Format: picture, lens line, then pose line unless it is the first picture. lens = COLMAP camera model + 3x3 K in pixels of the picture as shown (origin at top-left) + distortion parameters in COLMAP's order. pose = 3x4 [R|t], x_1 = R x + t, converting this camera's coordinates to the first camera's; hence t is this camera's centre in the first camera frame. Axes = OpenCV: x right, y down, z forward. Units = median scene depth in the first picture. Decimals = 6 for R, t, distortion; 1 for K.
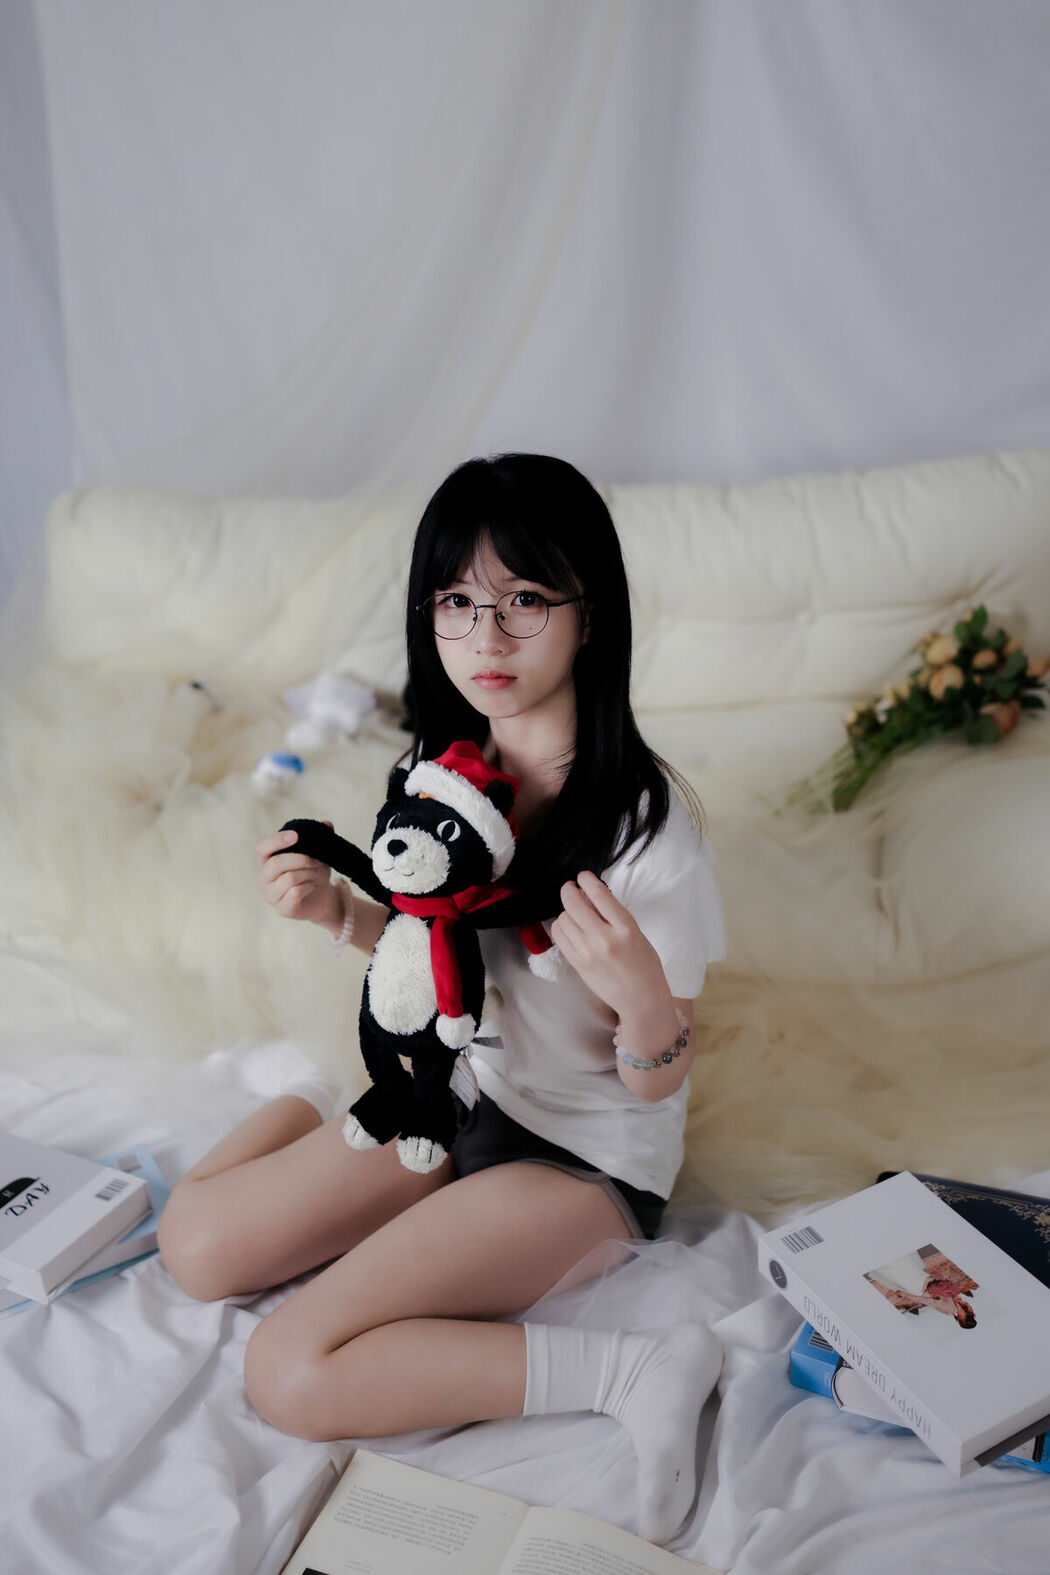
lens RADIAL K [[1490.3, 0, 531.0], [0, 1490.3, 794.8], [0, 0, 1]] dist [-0.016327, 0.000000]
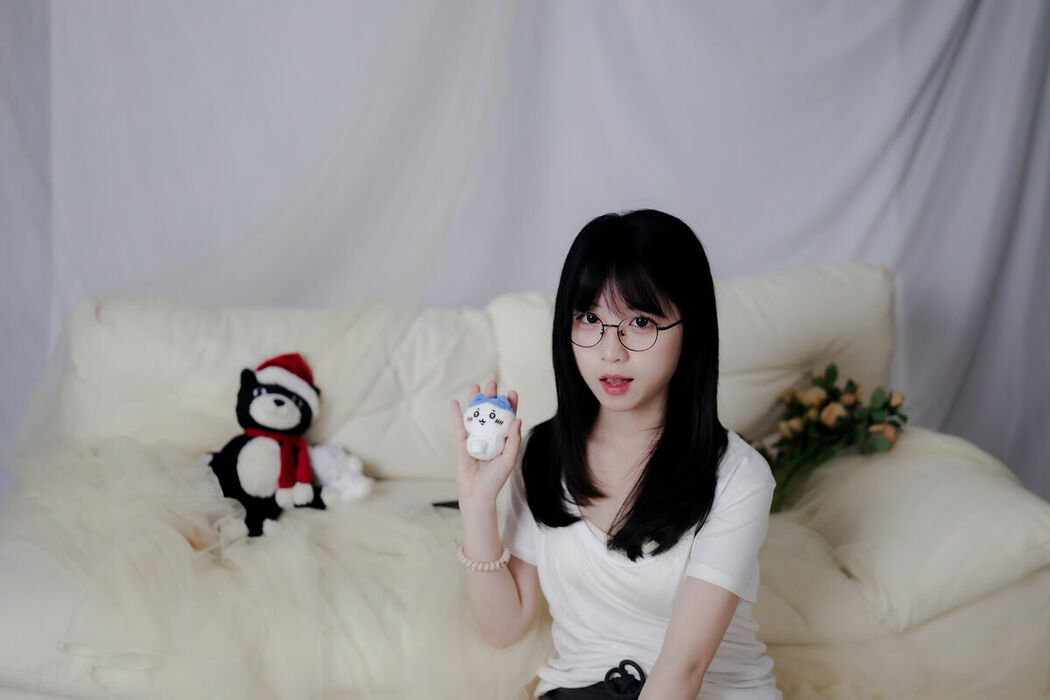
lens RADIAL K [[993.5, 0, 529.9], [0, 993.5, 353.8], [0, 0, 1]] dist [-0.016327, 0.000000]
pose [[0.946838, -0.006776, 0.321639, -0.284117], [0.086661, 0.968194, -0.234714, 0.061936], [-0.309818, 0.250110, 0.917310, 0.228912]]
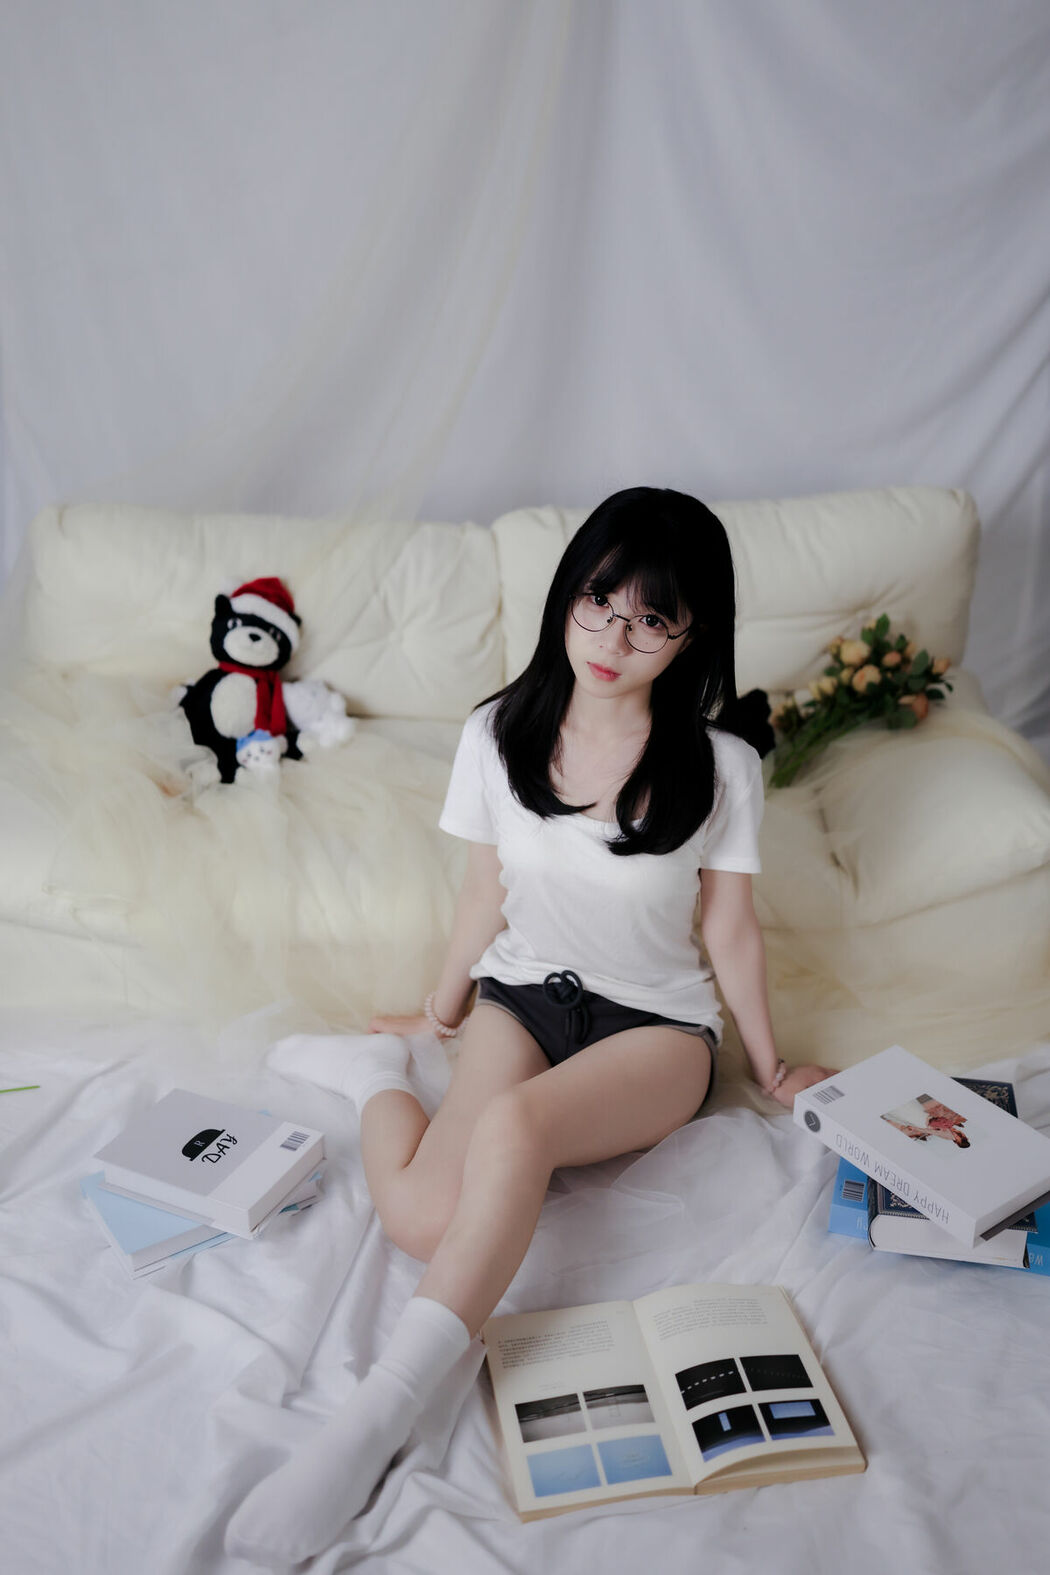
lens RADIAL K [[1490.3, 0, 529.9], [0, 1490.3, 787.7], [0, 0, 1]] dist [-0.016327, 0.000000]
pose [[0.975604, -0.027203, 0.217847, -0.261331], [0.025622, 0.999621, 0.010082, -0.005258], [-0.218039, -0.004255, 0.975931, -0.136595]]
